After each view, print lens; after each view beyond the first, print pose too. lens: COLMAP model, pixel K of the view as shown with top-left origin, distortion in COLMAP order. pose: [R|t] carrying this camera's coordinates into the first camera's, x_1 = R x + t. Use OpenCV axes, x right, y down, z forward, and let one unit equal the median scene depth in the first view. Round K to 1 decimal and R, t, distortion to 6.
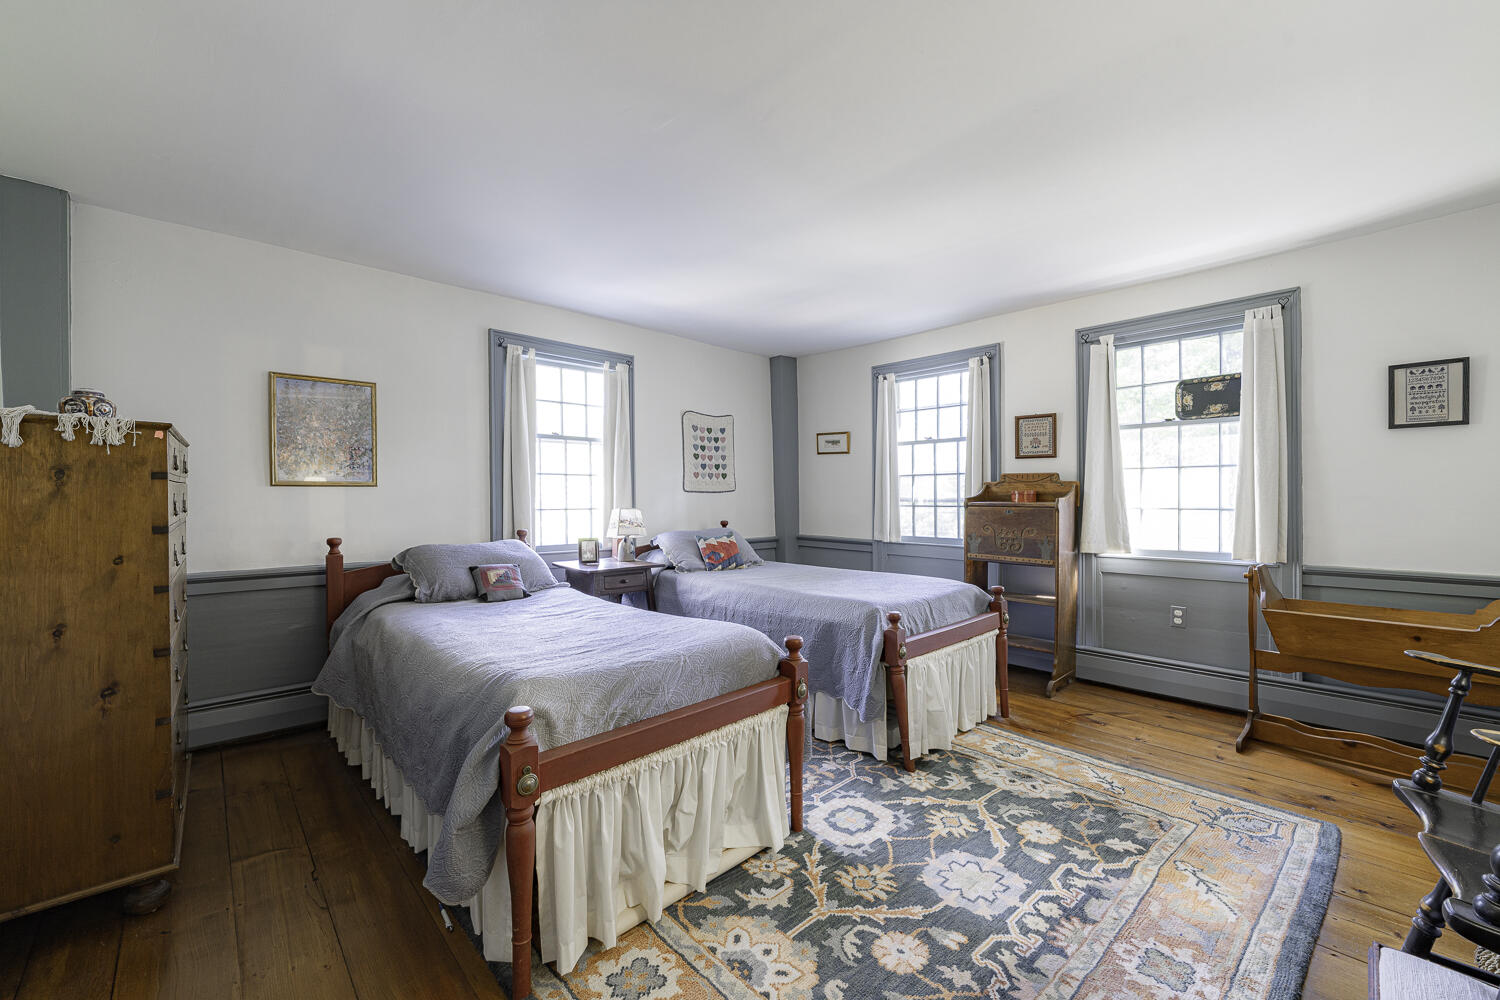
lens RADIAL K [[601.2, 0, 746.4], [0, 601.2, 499.2], [0, 0, 1]] dist [-0.000531, -0.000205]
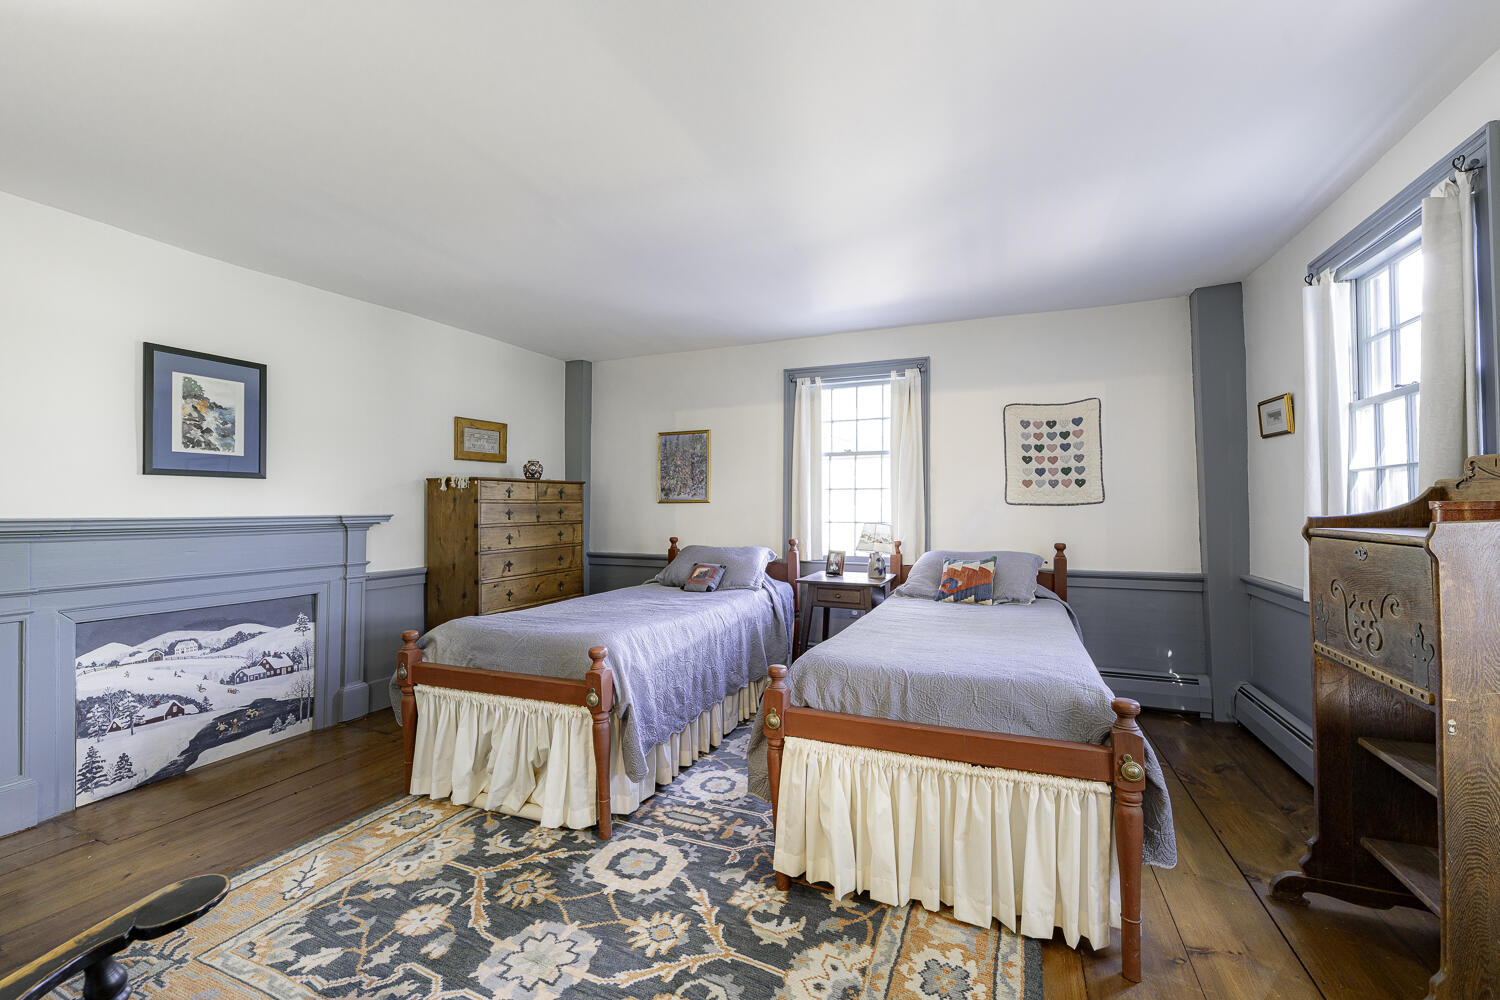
lens RADIAL K [[601.2, 0, 746.3], [0, 601.2, 496.7], [0, 0, 1]] dist [-0.000531, -0.000205]
pose [[0.413827, -0.013009, -0.910263, 1.003115], [-0.004094, 0.999861, -0.016151, -0.016490], [0.910347, 0.010410, 0.413716, 0.699083]]
